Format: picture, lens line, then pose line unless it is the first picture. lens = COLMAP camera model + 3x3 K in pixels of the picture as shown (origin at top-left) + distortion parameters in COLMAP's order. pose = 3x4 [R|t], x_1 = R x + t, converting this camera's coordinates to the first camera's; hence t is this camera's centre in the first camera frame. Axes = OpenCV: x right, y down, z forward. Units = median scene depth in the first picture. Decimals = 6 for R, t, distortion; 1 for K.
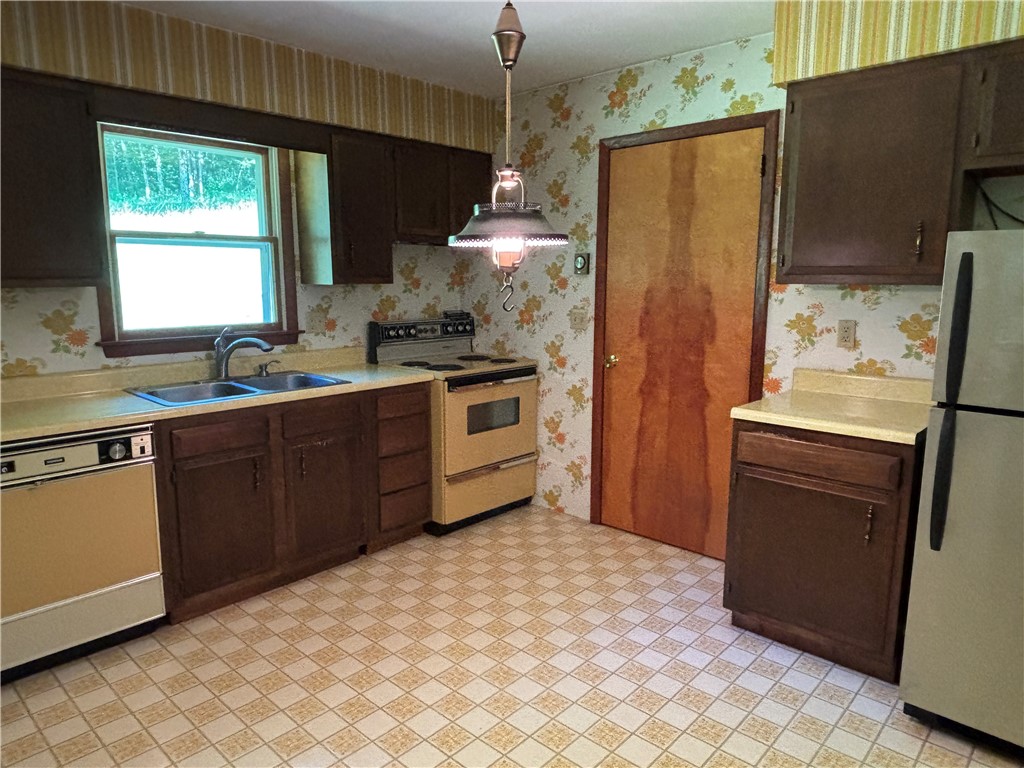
lens RADIAL K [[660.4, 0, 511.5], [0, 660.4, 386.9], [0, 0, 1]] dist [-0.030011, -0.005941]
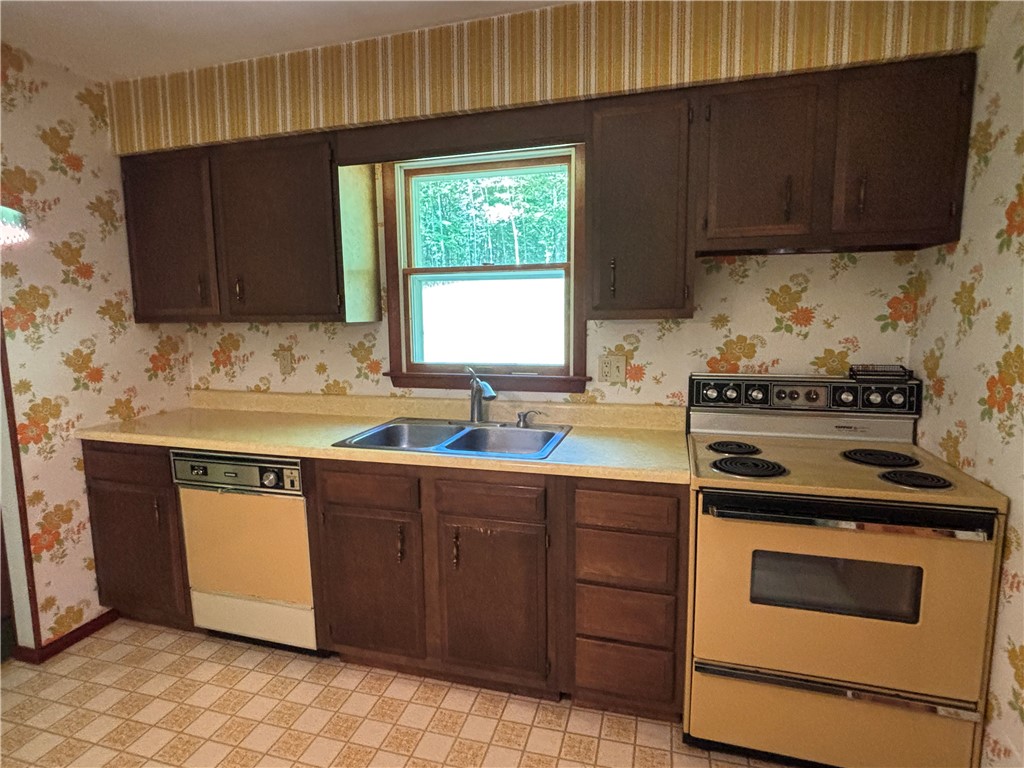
lens RADIAL K [[541.3, 0, 512.8], [0, 541.3, 380.5], [0, 0, 1]] dist [0.001997, 0.000521]
pose [[0.445769, 0.102300, -0.889283, 0.222220], [-0.130321, 0.990280, 0.048593, -0.101899], [0.885611, 0.094231, 0.454768, 0.623462]]
